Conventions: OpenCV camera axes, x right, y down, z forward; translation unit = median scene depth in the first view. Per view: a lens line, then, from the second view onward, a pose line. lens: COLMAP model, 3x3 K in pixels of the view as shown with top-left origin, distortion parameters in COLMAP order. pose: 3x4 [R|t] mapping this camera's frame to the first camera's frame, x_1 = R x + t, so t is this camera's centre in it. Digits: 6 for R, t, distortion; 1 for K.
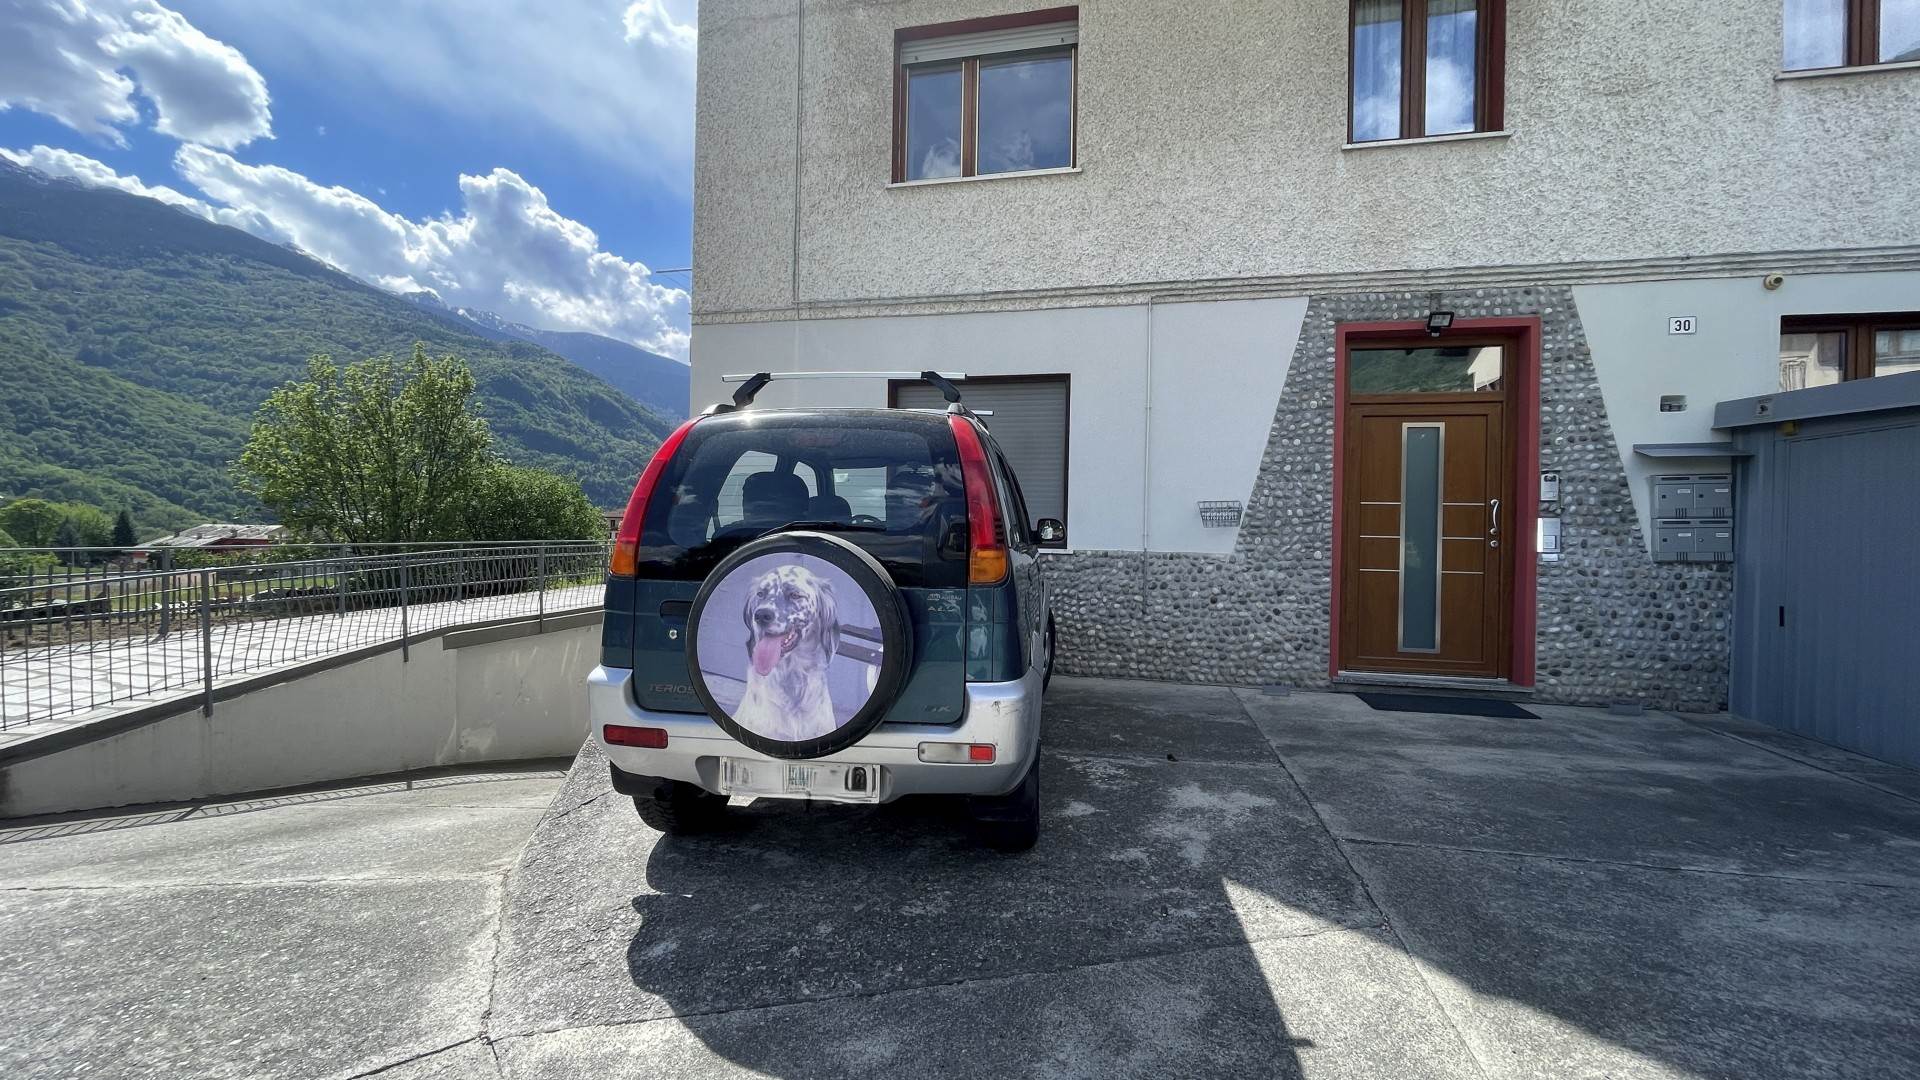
lens RADIAL K [[782.3, 0, 943.2], [0, 782.3, 539.4], [0, 0, 1]] dist [-0.004458, 0.000338]
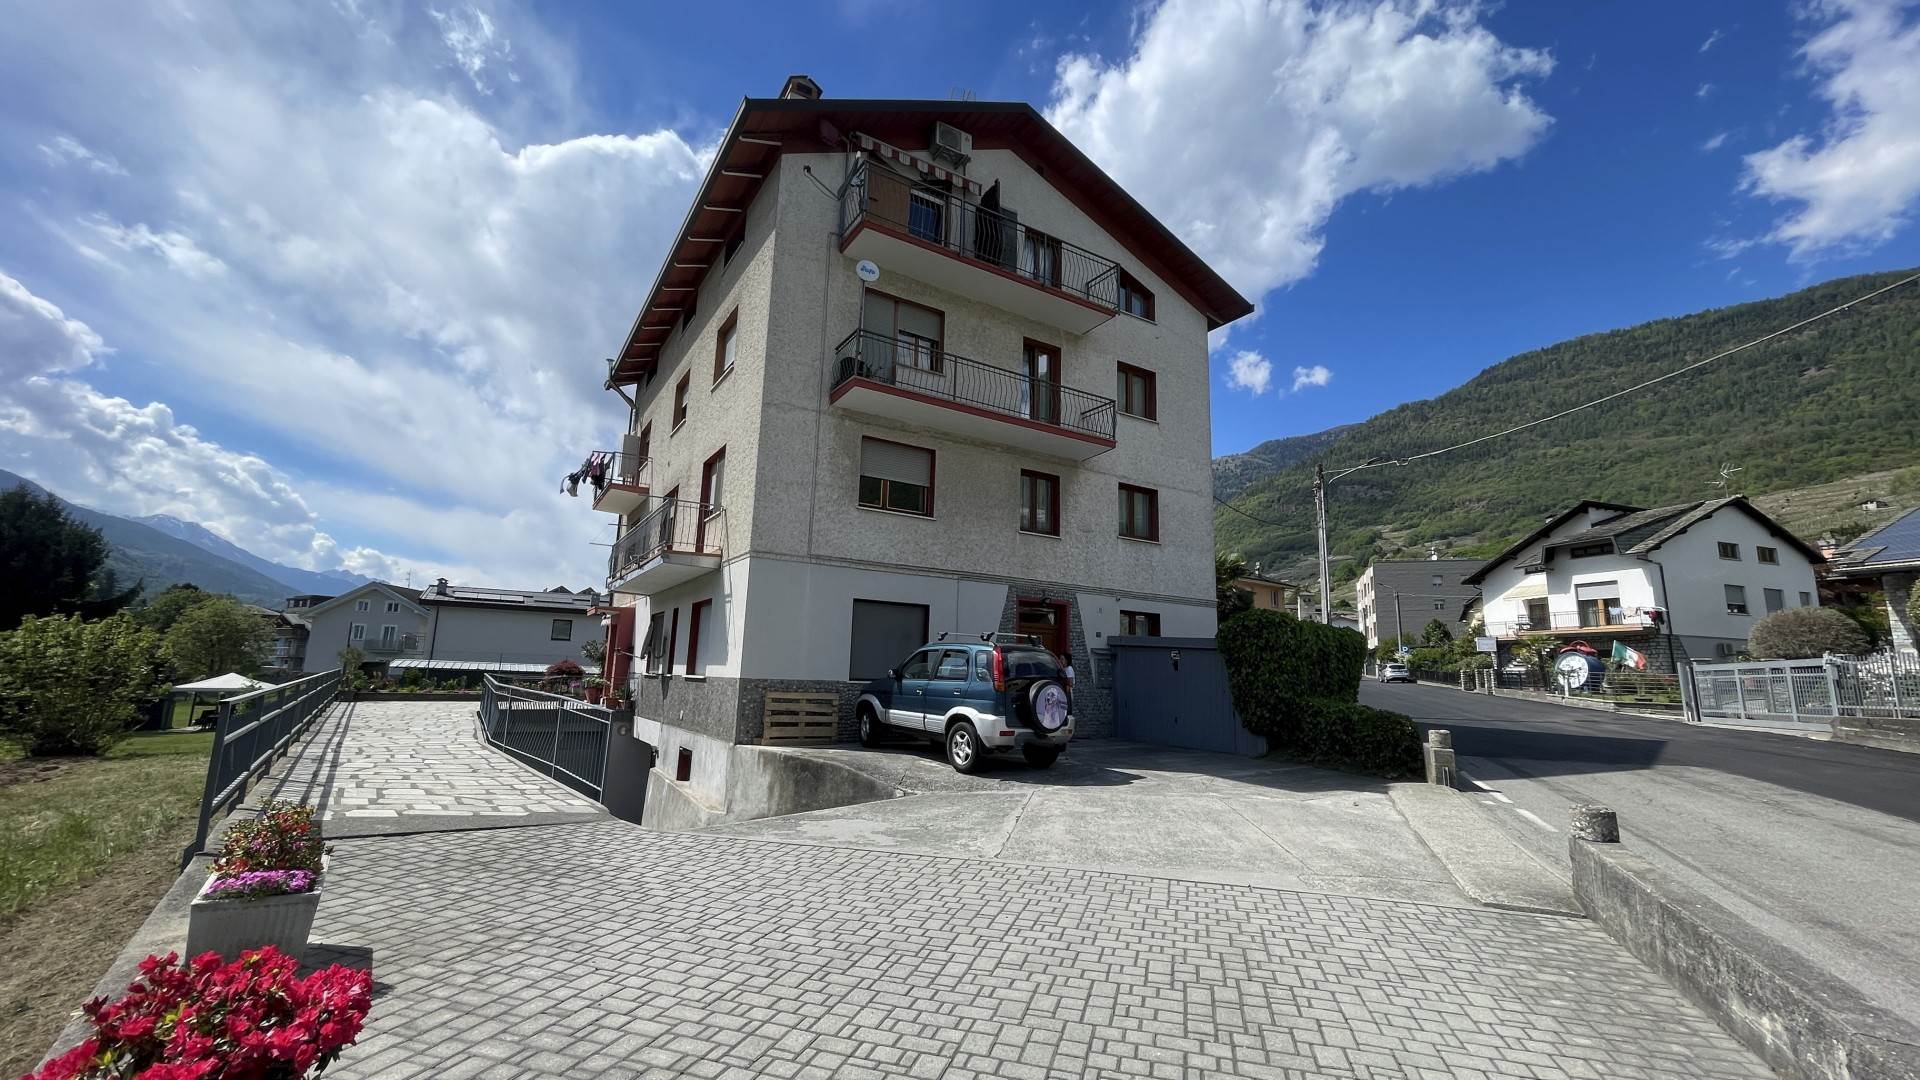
lens RADIAL K [[782.3, 0, 952.9], [0, 782.3, 537.7], [0, 0, 1]] dist [-0.004458, 0.000338]
pose [[0.708324, 0.129033, 0.693994, -1.553535], [-0.011525, 0.985134, -0.171402, -0.017322], [-0.705793, 0.113410, 0.699281, -0.740370]]
